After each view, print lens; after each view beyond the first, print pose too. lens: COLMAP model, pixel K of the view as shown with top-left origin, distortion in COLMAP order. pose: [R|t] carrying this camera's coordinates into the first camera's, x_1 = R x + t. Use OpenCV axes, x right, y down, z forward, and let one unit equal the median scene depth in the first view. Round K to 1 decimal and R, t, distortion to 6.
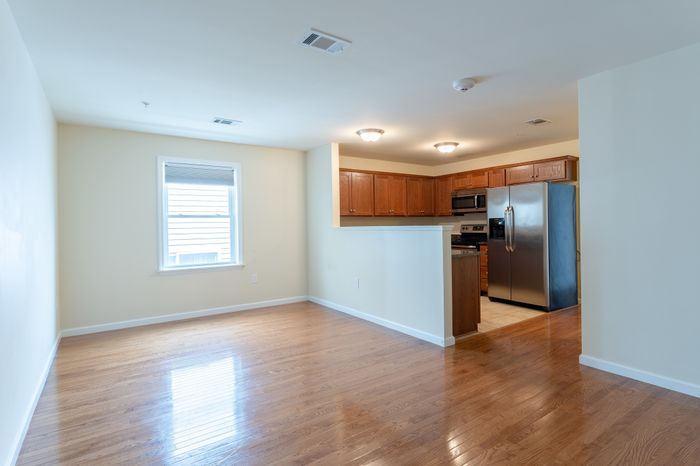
lens RADIAL K [[357.7, 0, 347.8], [0, 357.7, 230.2], [0, 0, 1]] dist [-0.030746, 0.000057]
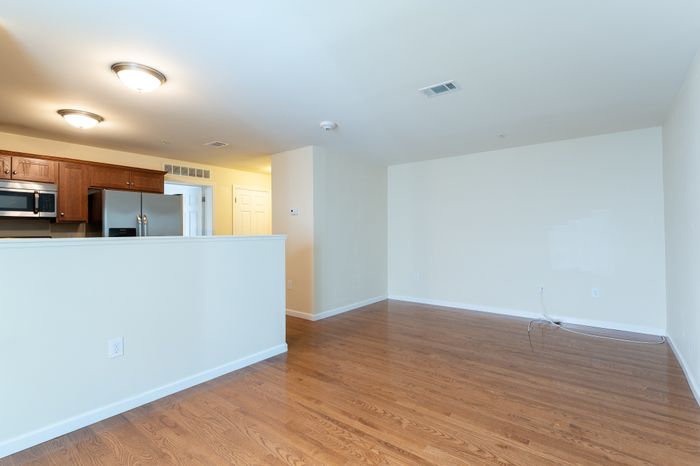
lens RADIAL K [[337.7, 0, 351.5], [0, 337.7, 225.4], [0, 0, 1]] dist [-0.004441, 0.001775]
pose [[-0.305944, 0.037554, 0.951308, -0.416122], [0.026019, 0.999178, -0.031076, -0.001979], [-0.951694, 0.015244, -0.306670, 0.628893]]
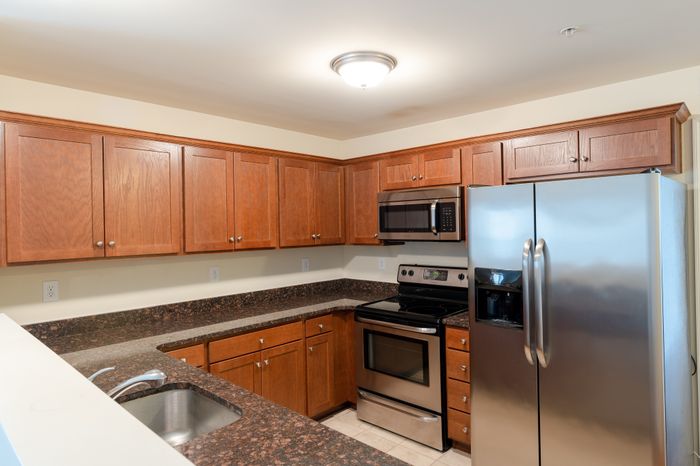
lens RADIAL K [[424.9, 0, 354.1], [0, 424.9, 224.4], [0, 0, 1]] dist [0.004186, -0.003210]
pose [[0.975287, 0.000890, 0.220938, 0.151309], [0.004305, 0.999726, -0.023027, -0.060100], [-0.220898, 0.023408, 0.975016, 0.516048]]
